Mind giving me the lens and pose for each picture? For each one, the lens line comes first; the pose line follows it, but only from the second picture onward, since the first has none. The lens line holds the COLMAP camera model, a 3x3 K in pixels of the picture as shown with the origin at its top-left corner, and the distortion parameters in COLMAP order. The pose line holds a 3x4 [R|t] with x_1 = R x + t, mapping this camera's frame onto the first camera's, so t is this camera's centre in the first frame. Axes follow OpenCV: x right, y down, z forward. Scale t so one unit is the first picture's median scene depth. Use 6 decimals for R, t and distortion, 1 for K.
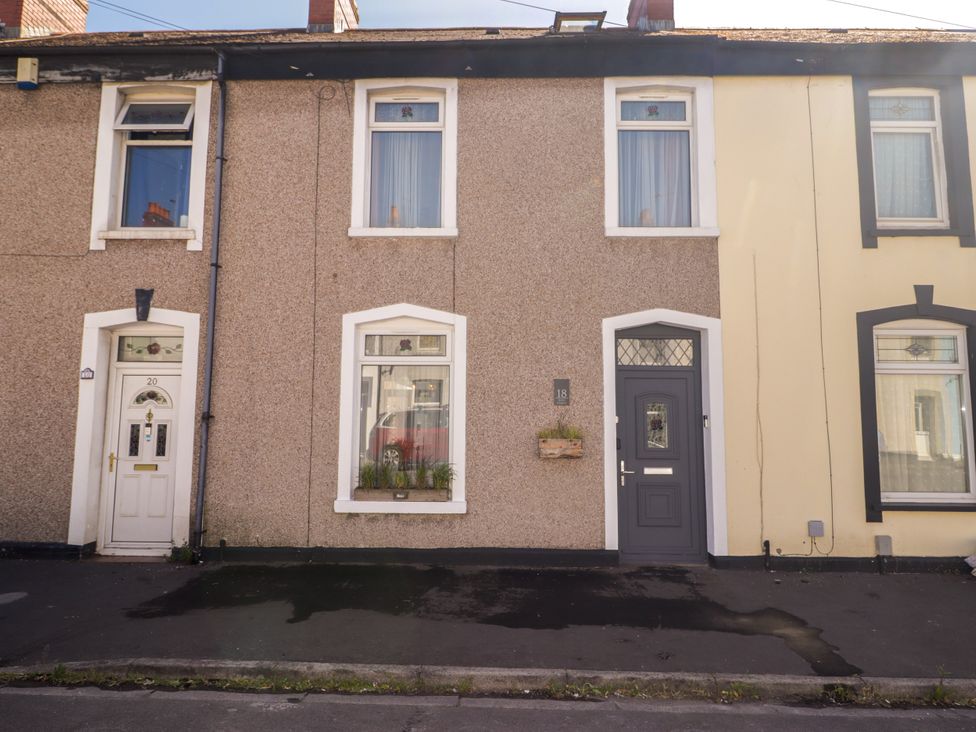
lens RADIAL K [[627.7, 0, 487.2], [0, 627.7, 364.1], [0, 0, 1]] dist [0.008170, -0.012582]
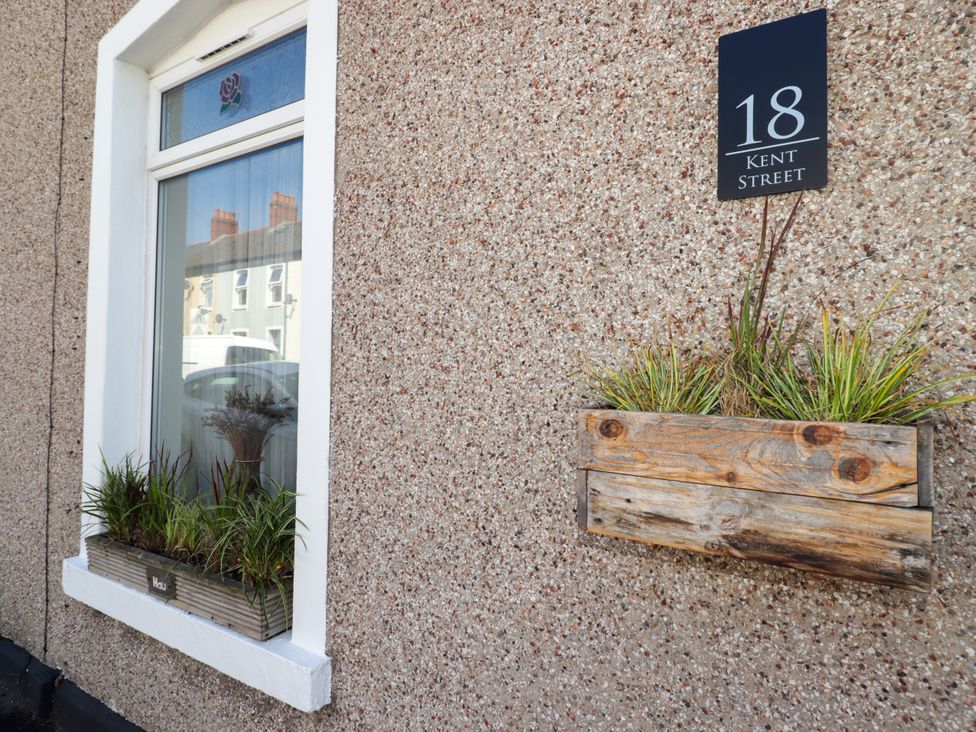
lens RADIAL K [[590.0, 0, 483.6], [0, 590.0, 363.3], [0, 0, 1]] dist [-0.005208, -0.001964]
pose [[0.855625, -0.002768, -0.517589, 0.131609], [0.037725, 0.997659, 0.057029, 0.094566], [0.516220, -0.068322, 0.853727, 0.832023]]
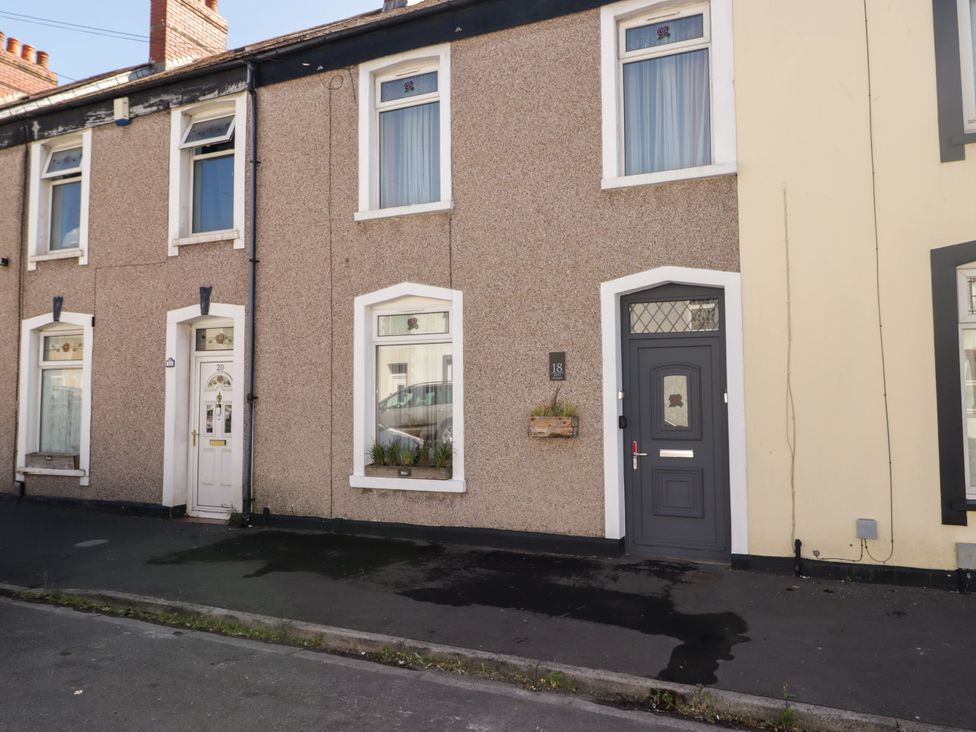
lens RADIAL K [[696.8, 0, 469.7], [0, 696.8, 367.6], [0, 0, 1]] dist [0.009837, -0.007274]
pose [[0.924098, -0.029017, -0.381053, 0.386569], [0.044780, 0.998466, 0.032564, 0.007292], [0.379524, -0.047156, 0.923980, 0.005417]]
